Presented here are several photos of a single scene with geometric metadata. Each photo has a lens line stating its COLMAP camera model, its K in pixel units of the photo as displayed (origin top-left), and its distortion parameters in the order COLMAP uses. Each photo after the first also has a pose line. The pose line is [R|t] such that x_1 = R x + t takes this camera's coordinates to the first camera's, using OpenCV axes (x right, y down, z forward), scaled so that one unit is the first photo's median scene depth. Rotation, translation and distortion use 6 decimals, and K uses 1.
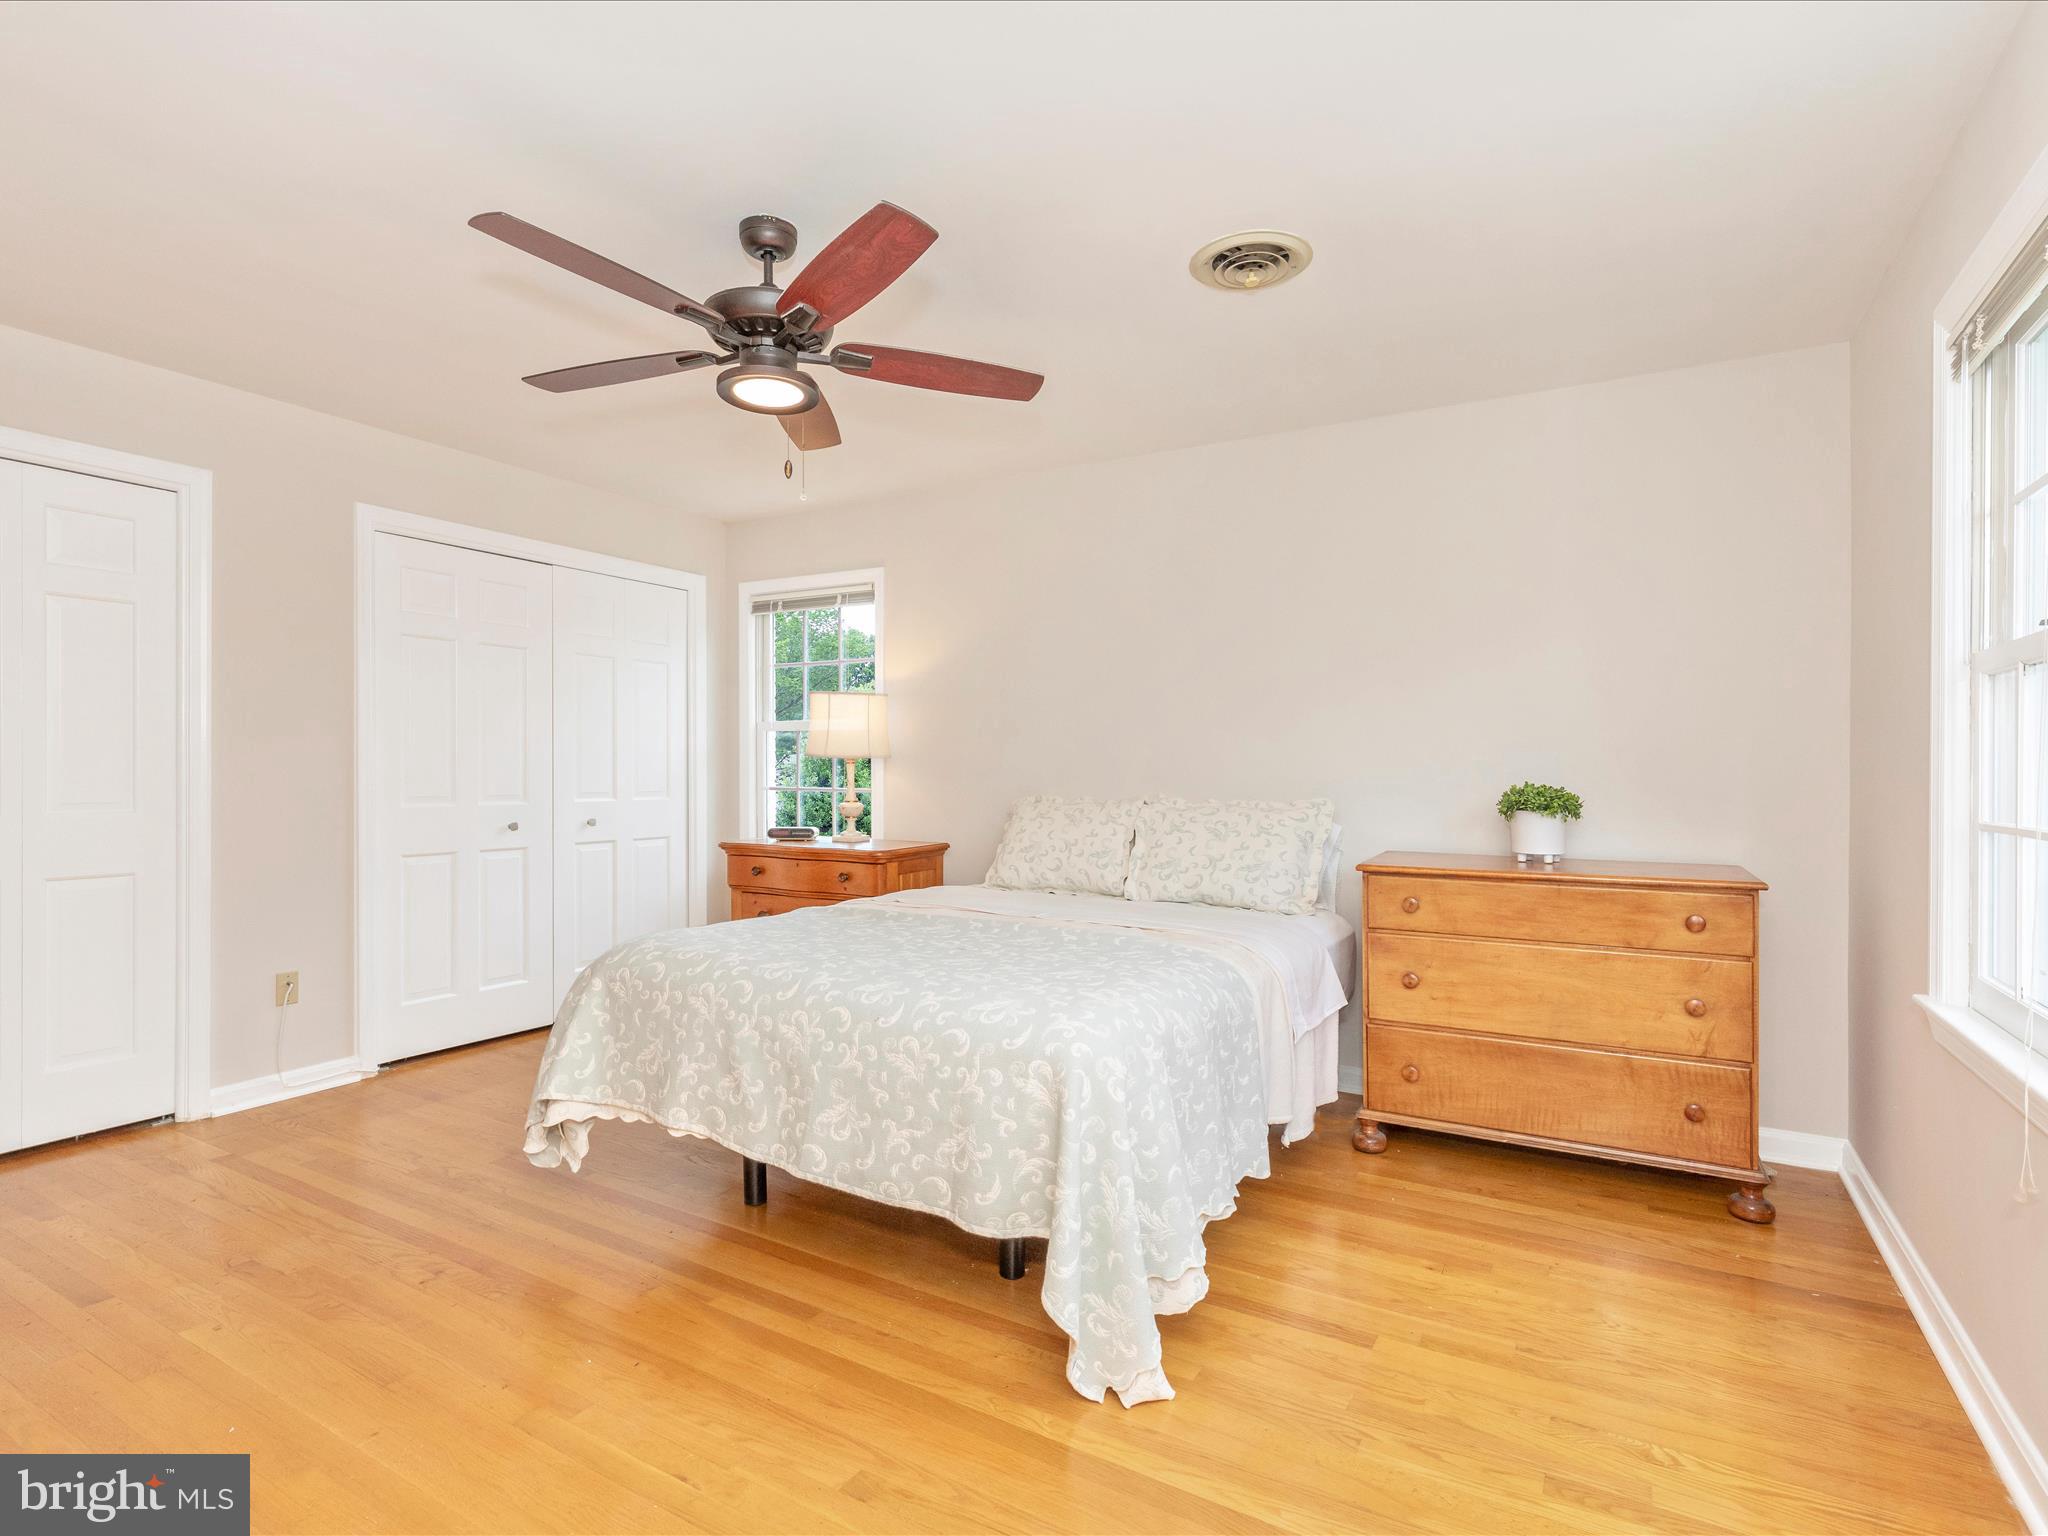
lens RADIAL K [[1030.6, 0, 1021.4], [0, 1030.6, 758.7], [0, 0, 1]] dist [0.003546, 0.000292]
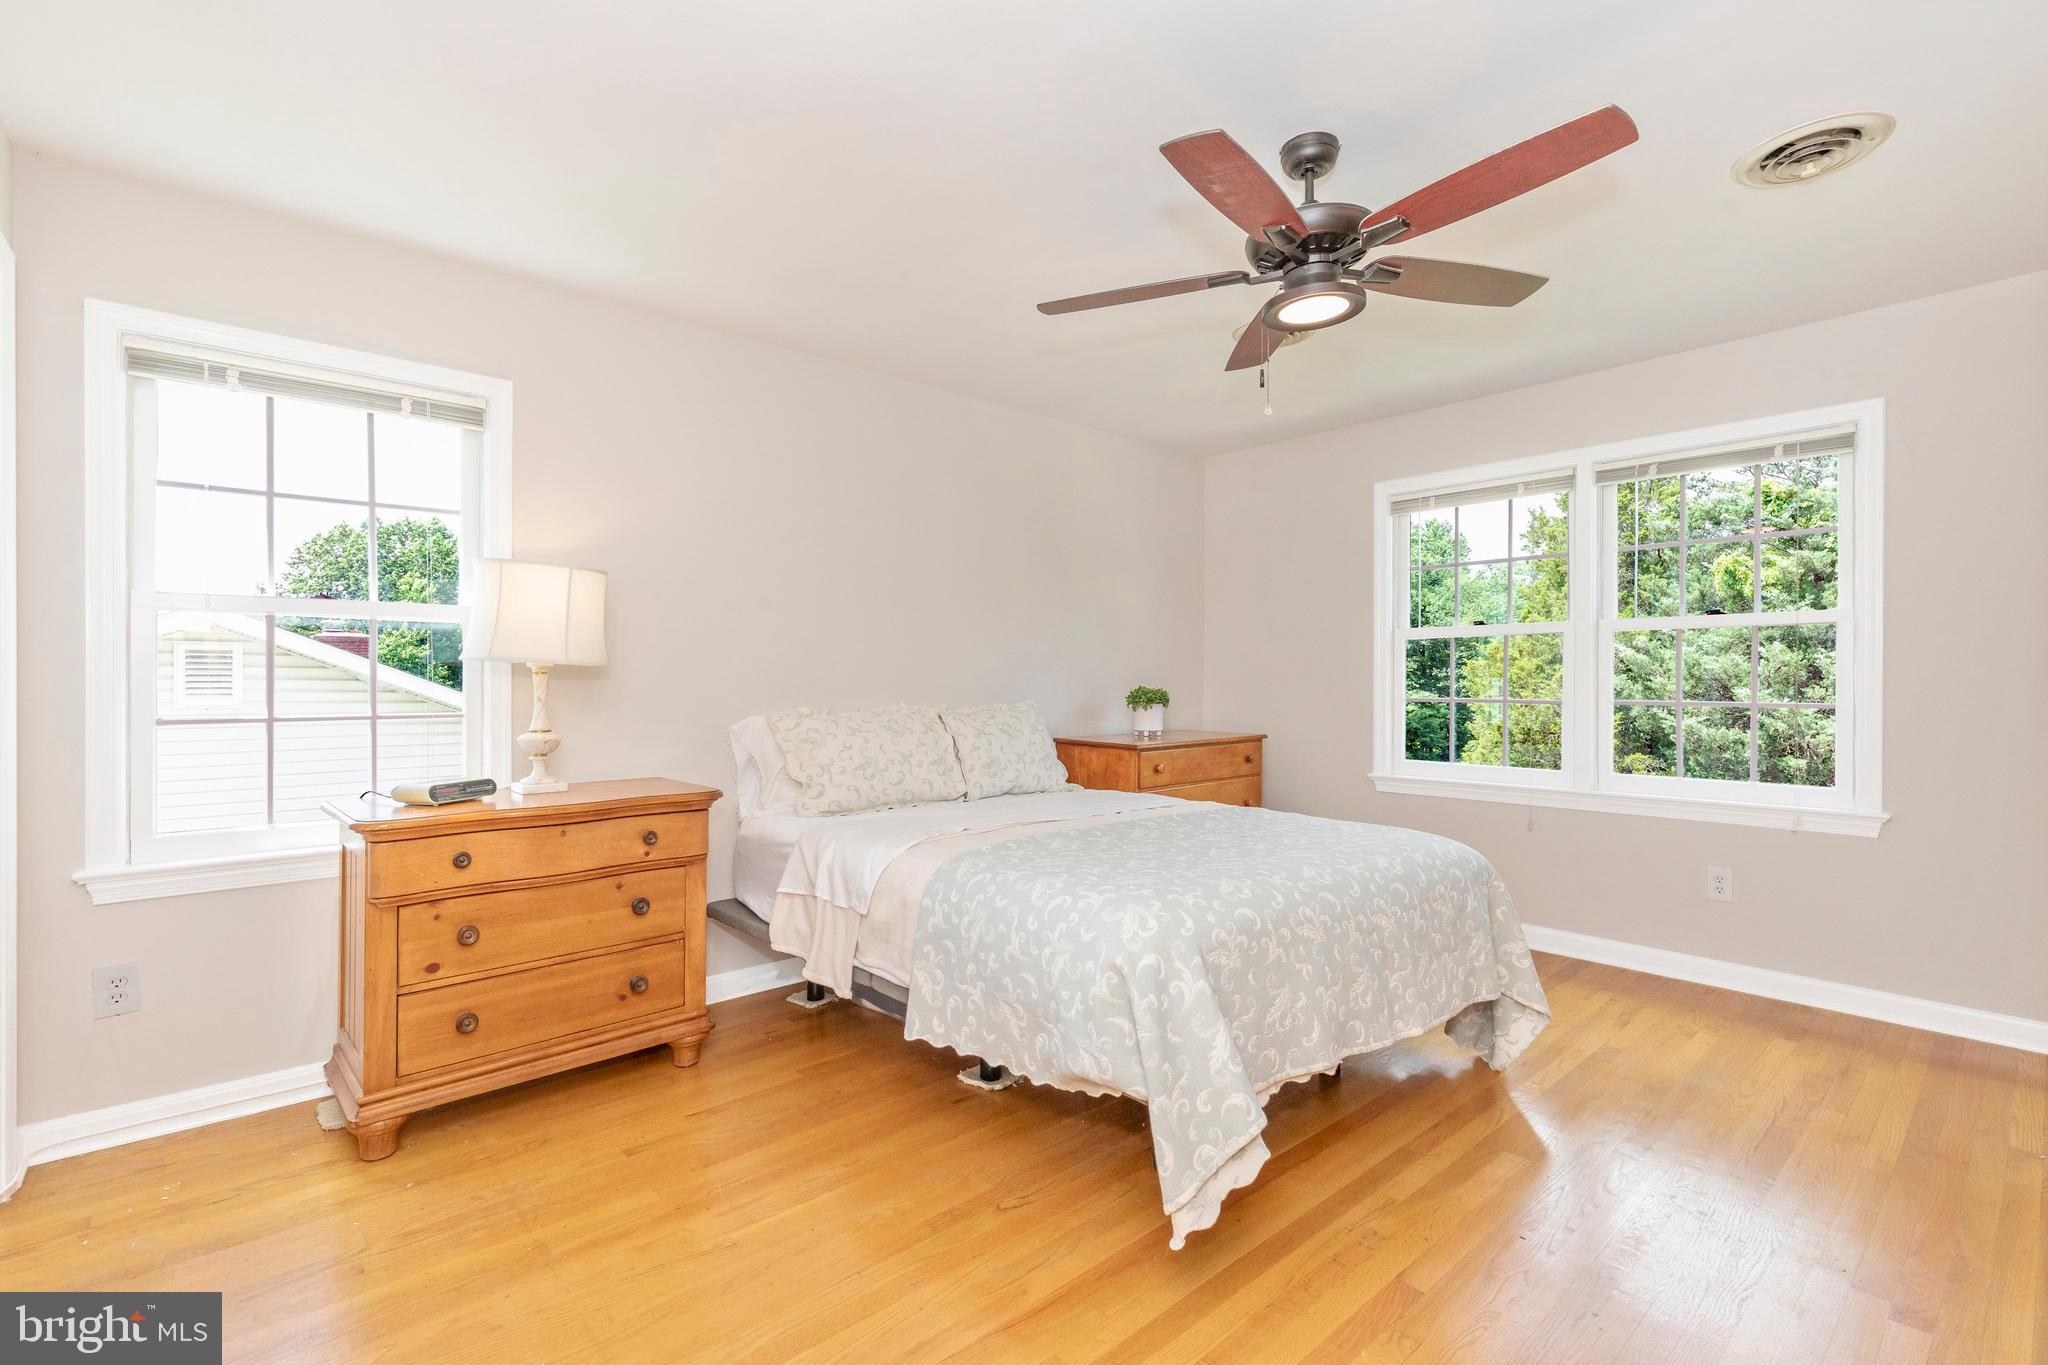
lens RADIAL K [[921.3, 0, 1019.5], [0, 921.3, 684.0], [0, 0, 1]] dist [0.038641, 0.000161]
pose [[0.326180, -0.016979, 0.945155, -0.910881], [-0.008631, 0.999744, 0.020938, -0.007282], [-0.945268, -0.014988, 0.325950, 0.732475]]
